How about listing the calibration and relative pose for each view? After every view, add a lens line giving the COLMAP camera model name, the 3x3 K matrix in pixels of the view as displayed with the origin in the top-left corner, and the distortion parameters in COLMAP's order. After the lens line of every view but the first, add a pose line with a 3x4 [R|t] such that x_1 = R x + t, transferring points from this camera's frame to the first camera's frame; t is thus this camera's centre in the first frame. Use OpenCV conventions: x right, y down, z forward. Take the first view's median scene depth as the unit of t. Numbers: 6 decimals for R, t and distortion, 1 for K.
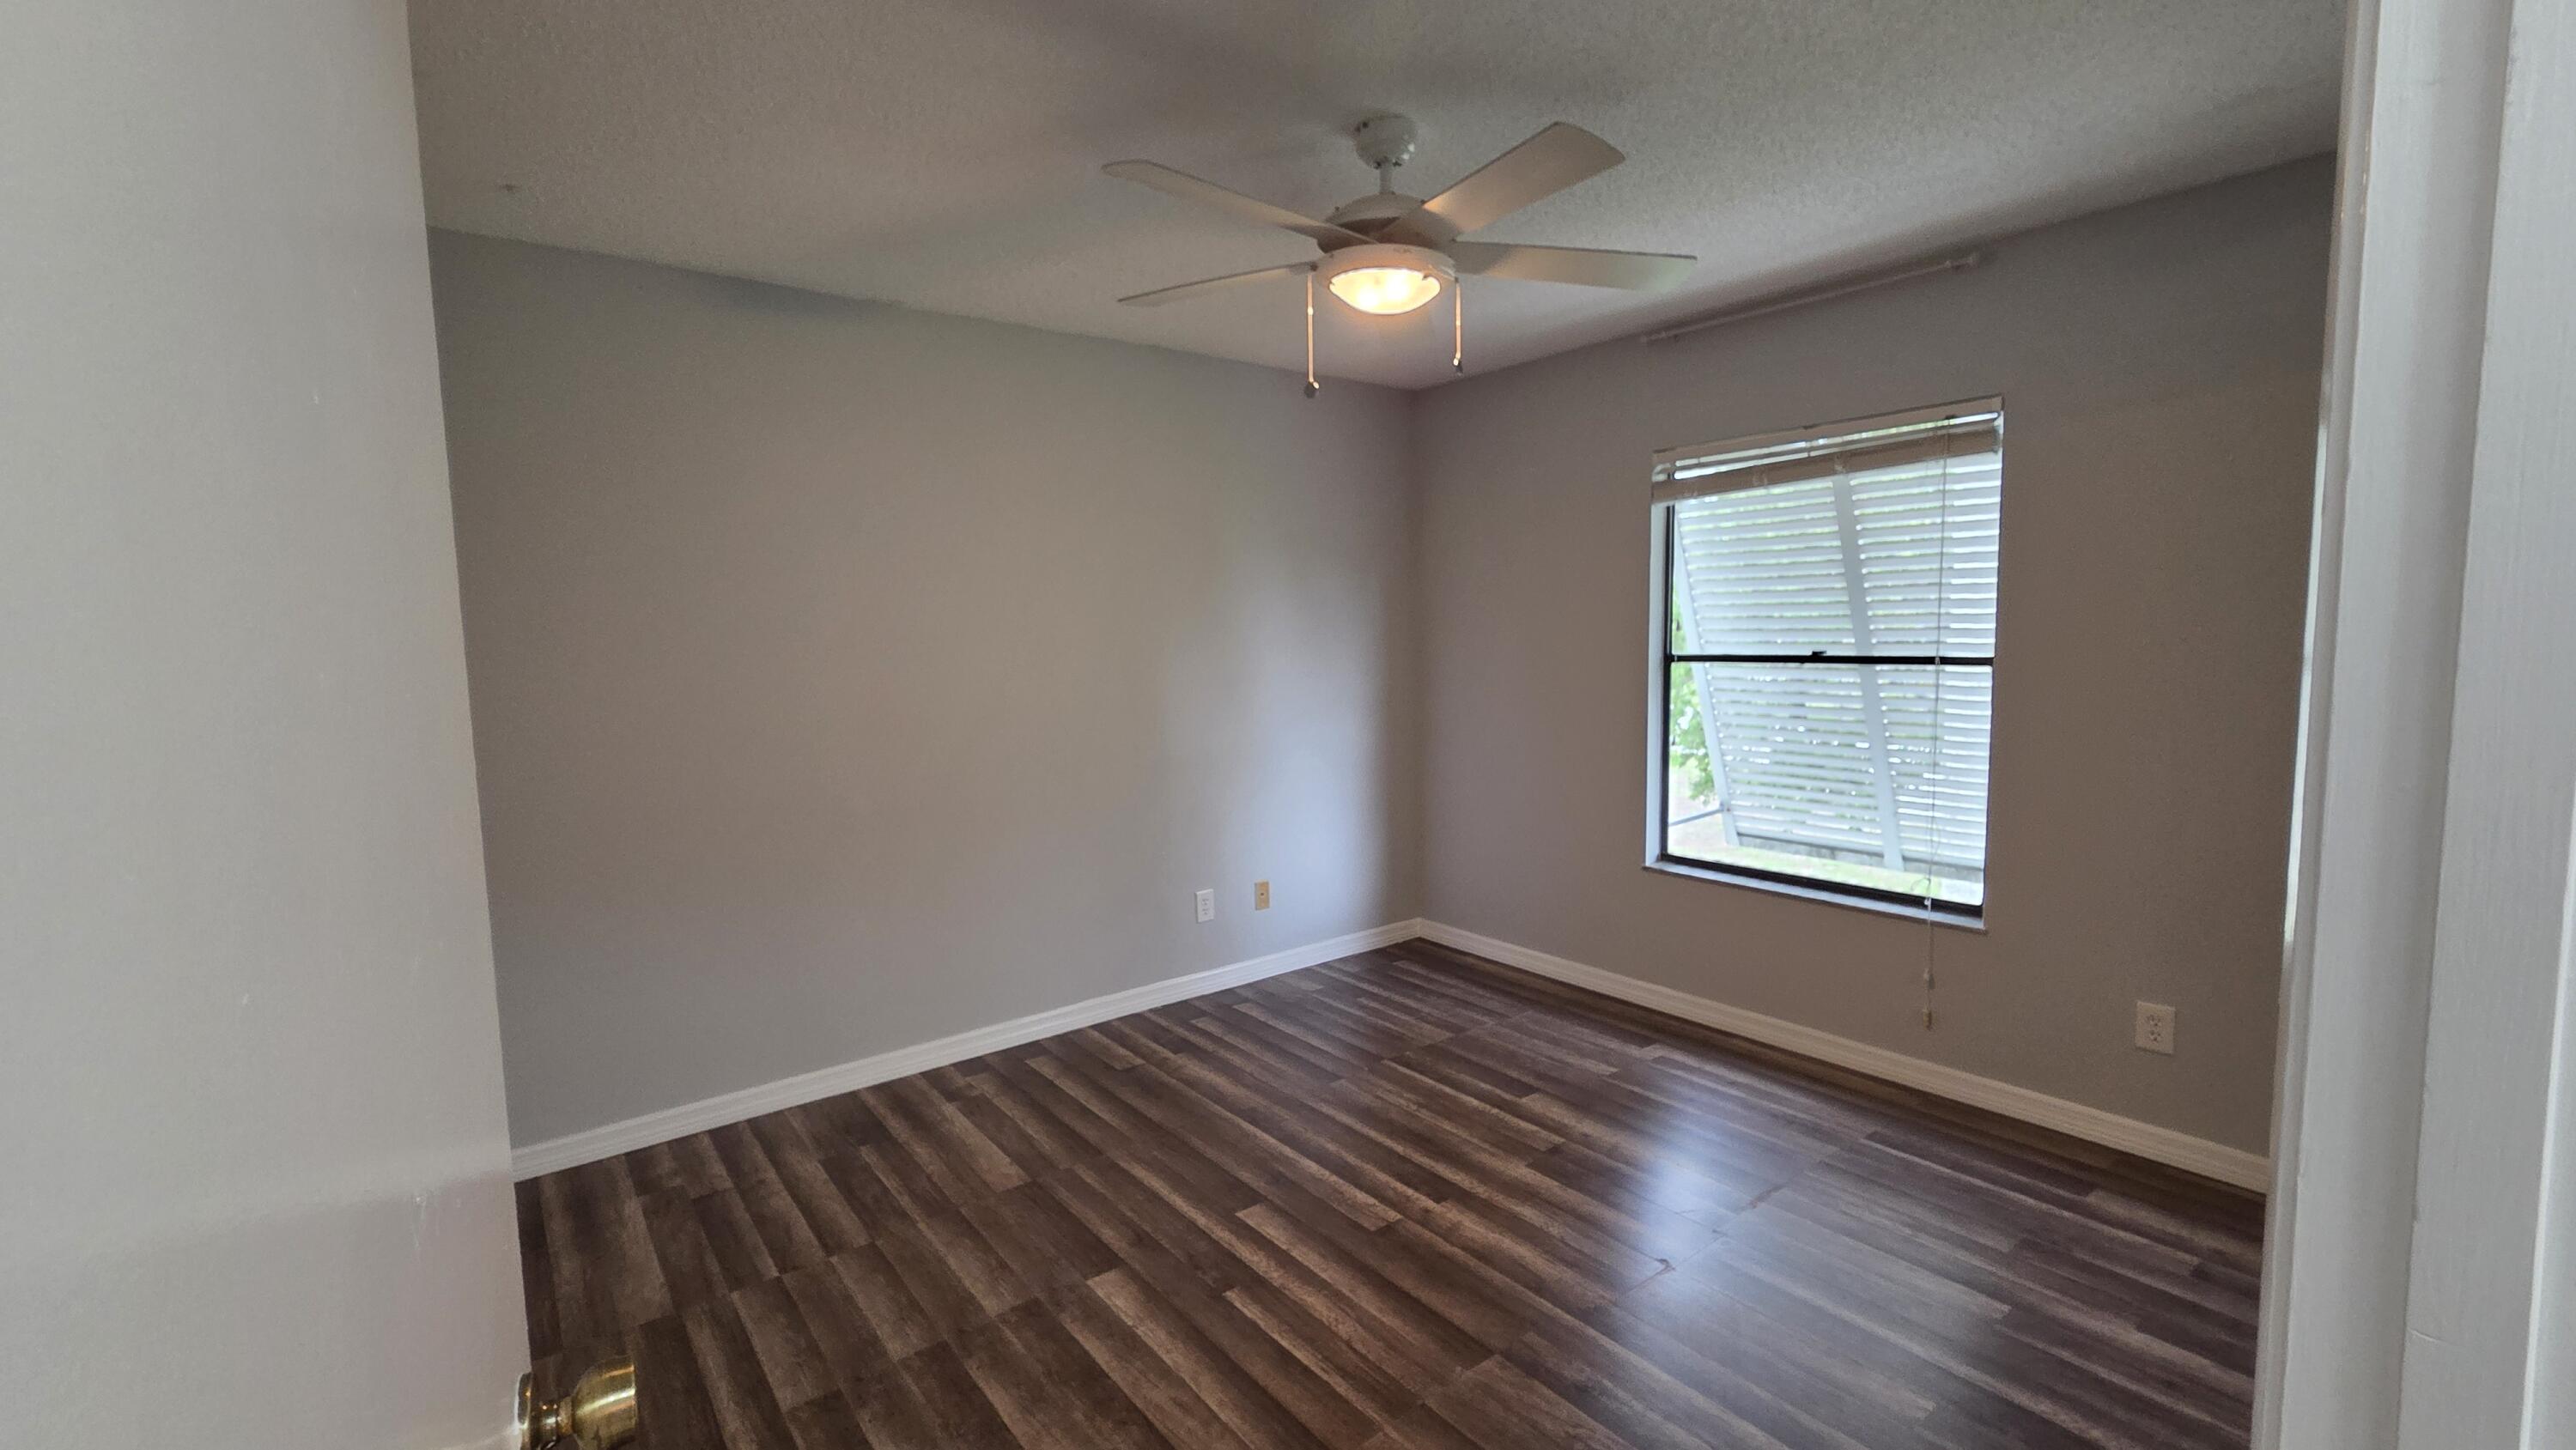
lens RADIAL K [[1068.4, 0, 1292.7], [0, 1068.4, 725.4], [0, 0, 1]] dist [0.010873, -0.005003]
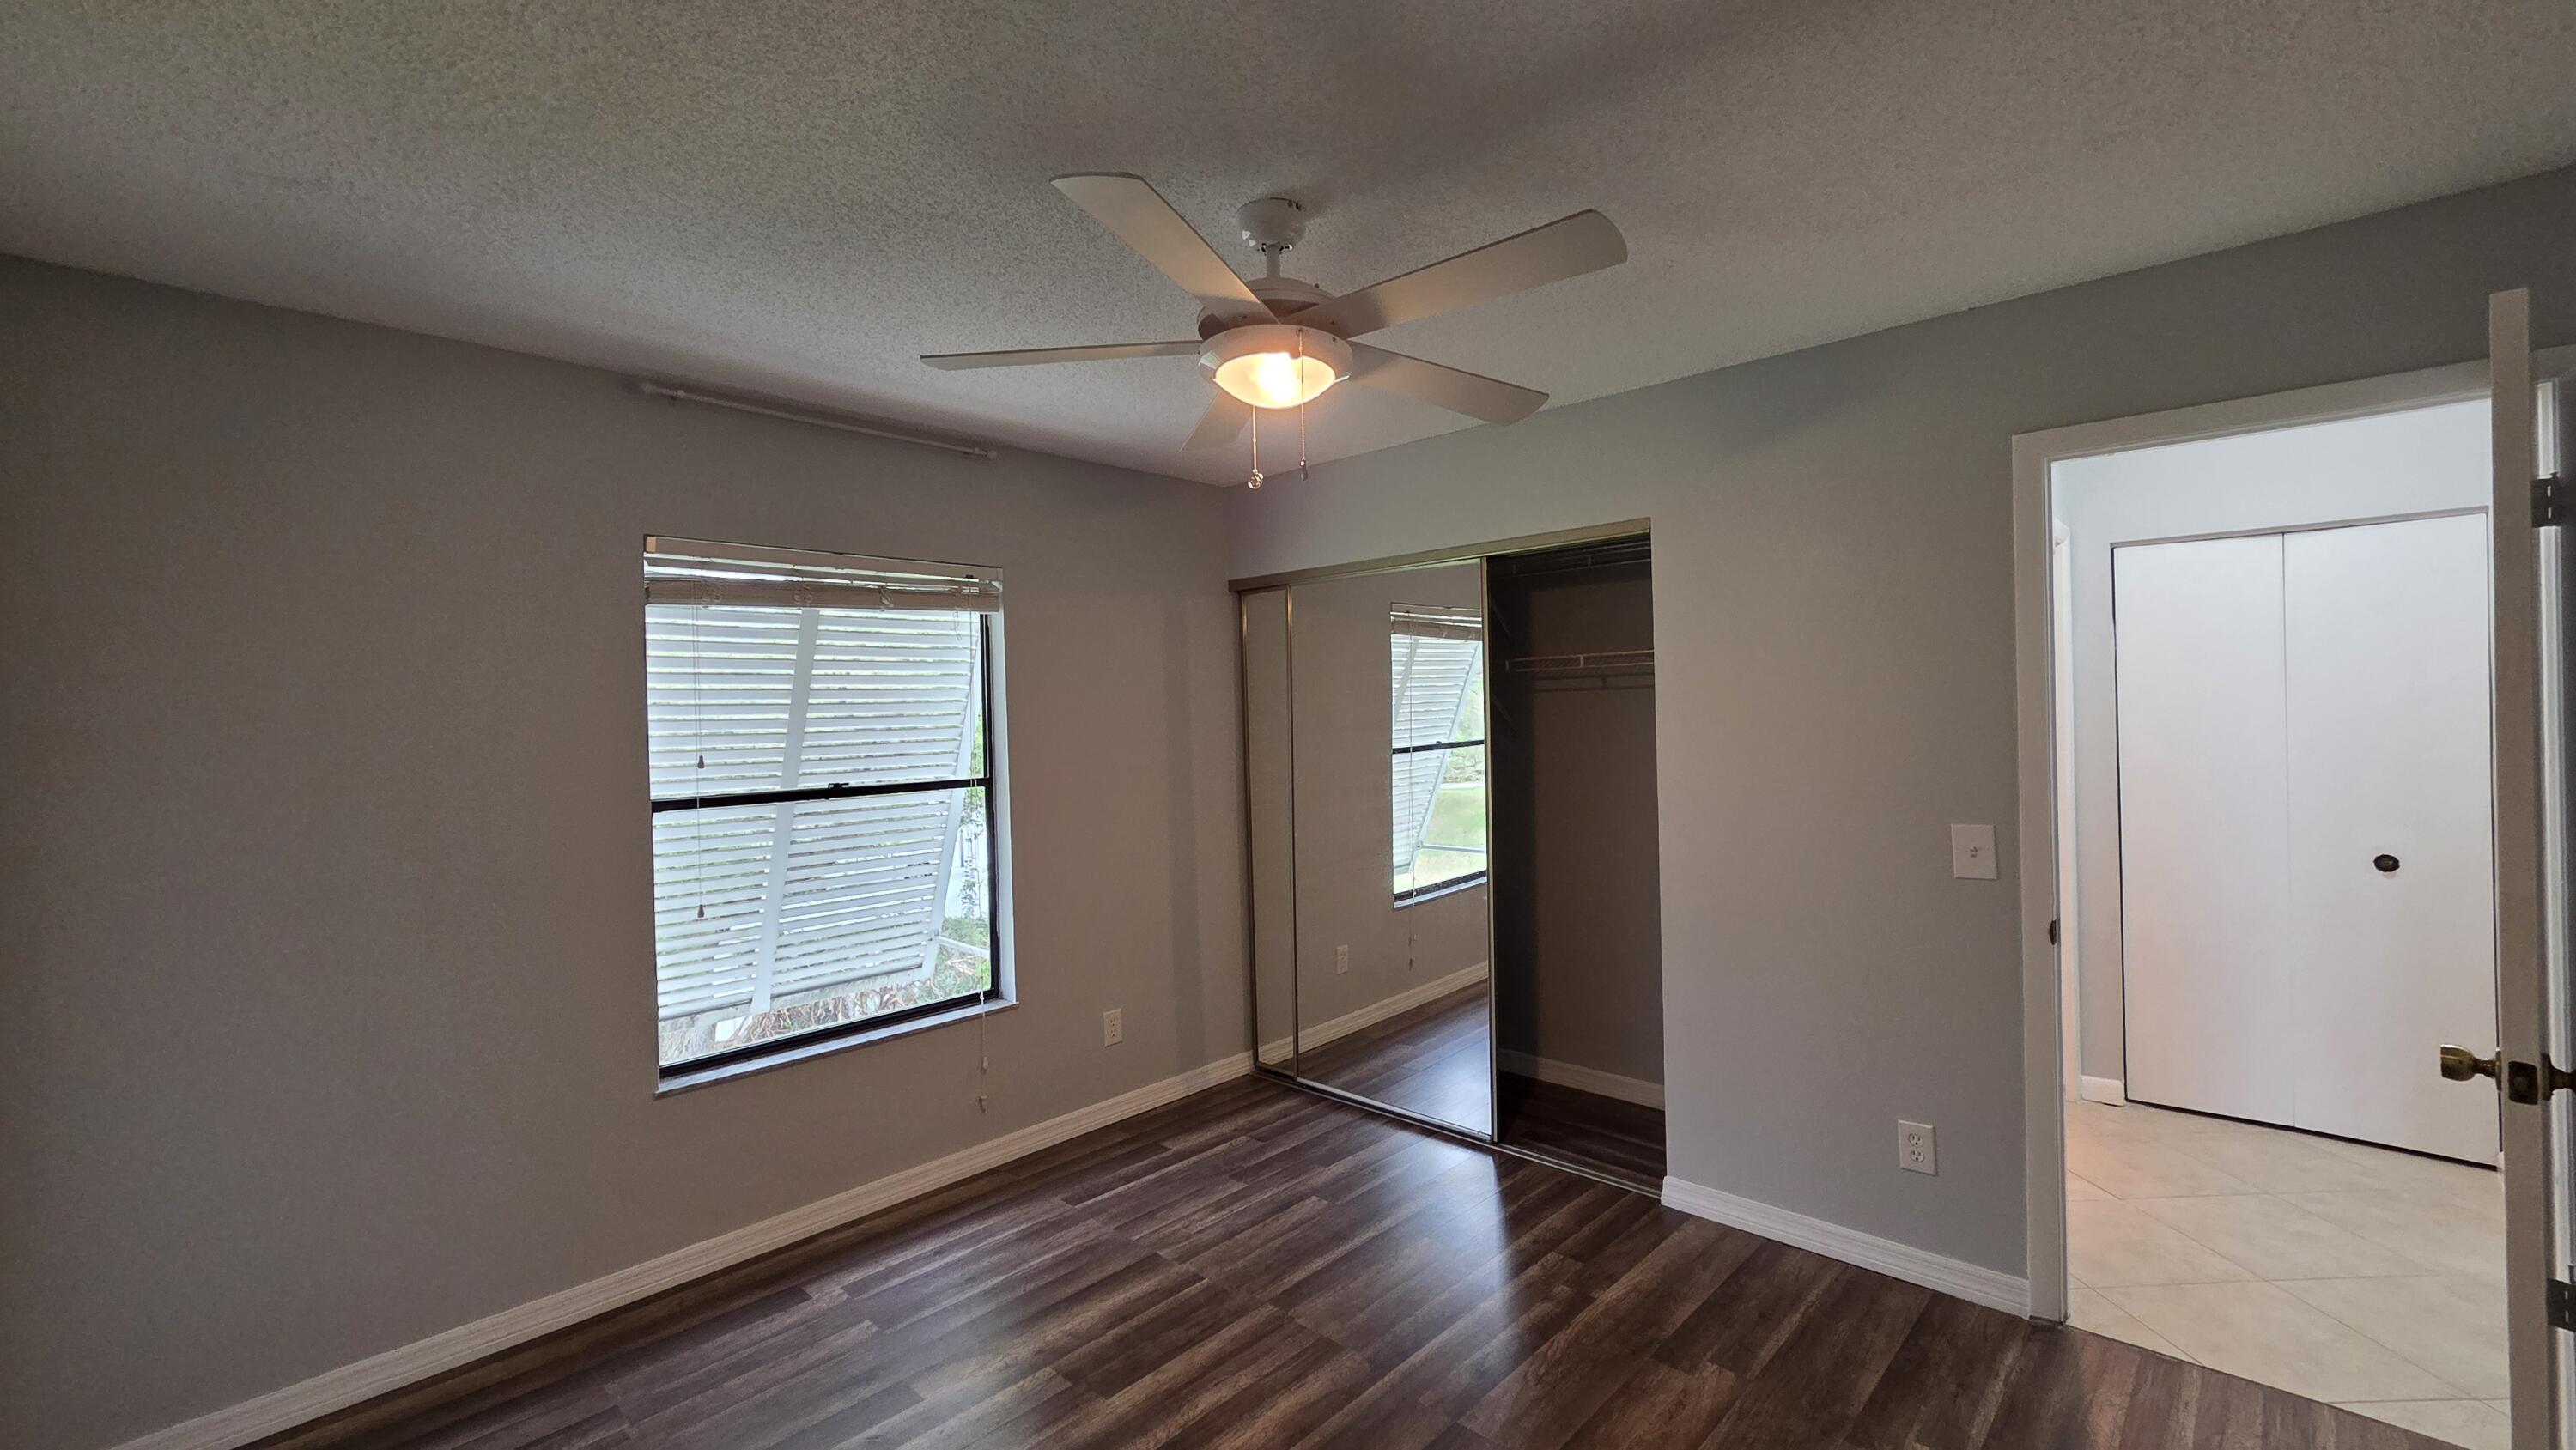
lens RADIAL K [[1068.4, 0, 1292.7], [0, 1068.4, 725.4], [0, 0, 1]] dist [0.010873, -0.005003]
pose [[-0.150326, 0.001531, 0.988635, -0.536845], [0.108323, 0.994004, 0.014932, -0.096402], [-0.982684, 0.109337, -0.149591, 0.768292]]
